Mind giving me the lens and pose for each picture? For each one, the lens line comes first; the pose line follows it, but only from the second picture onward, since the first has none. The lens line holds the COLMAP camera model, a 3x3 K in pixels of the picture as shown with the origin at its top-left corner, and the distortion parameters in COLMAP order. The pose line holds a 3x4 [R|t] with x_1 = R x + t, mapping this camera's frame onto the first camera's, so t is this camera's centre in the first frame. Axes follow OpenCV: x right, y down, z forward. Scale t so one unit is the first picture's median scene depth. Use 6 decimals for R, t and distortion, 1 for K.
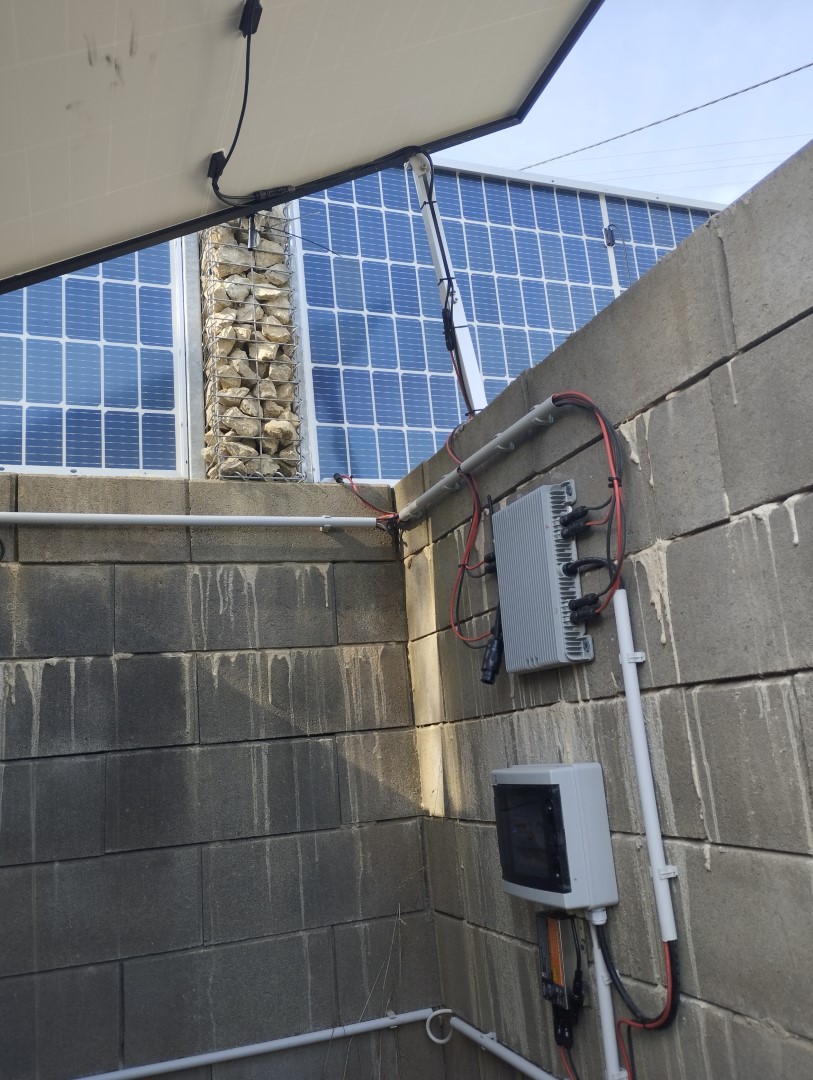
lens RADIAL K [[896.4, 0, 403.7], [0, 896.4, 541.7], [0, 0, 1]] dist [0.061753, -0.066794]
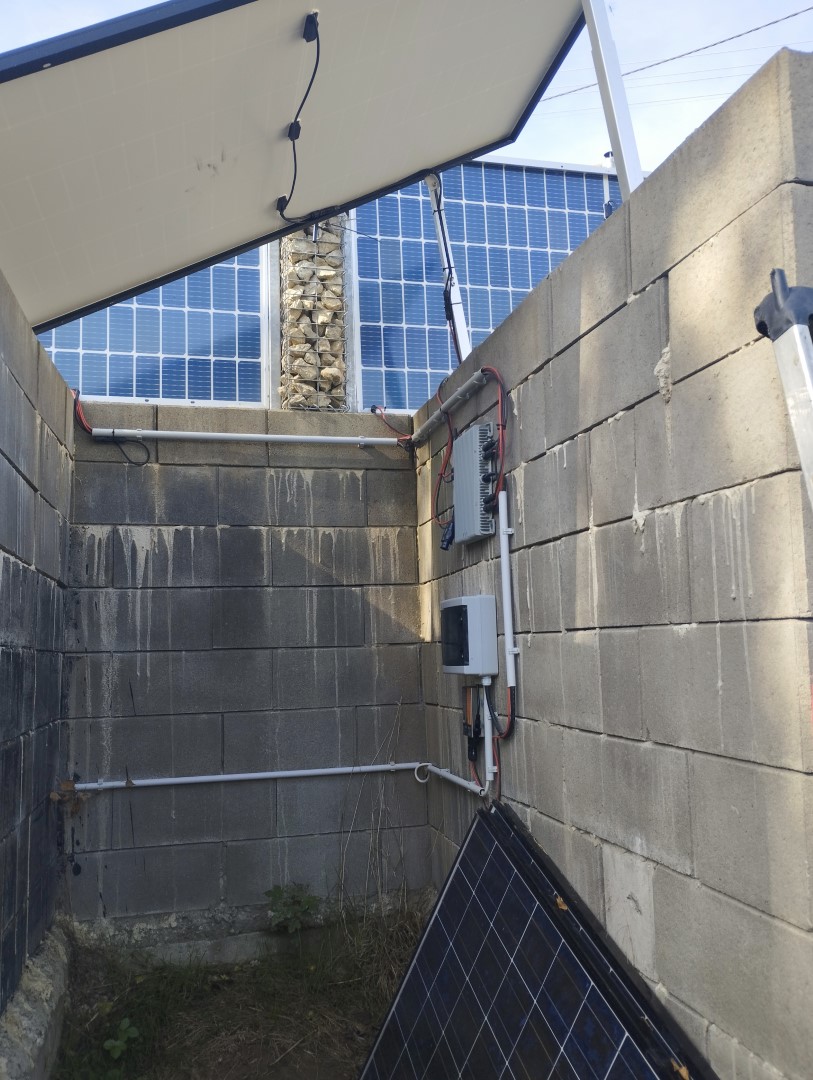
lens RADIAL K [[896.4, 0, 405.7], [0, 896.4, 547.7], [0, 0, 1]] dist [0.061753, -0.066794]
pose [[0.991443, 0.038575, -0.124707, 0.186256], [-0.024222, 0.993113, 0.114626, -0.020423], [0.128270, -0.110624, 0.985550, -0.468220]]
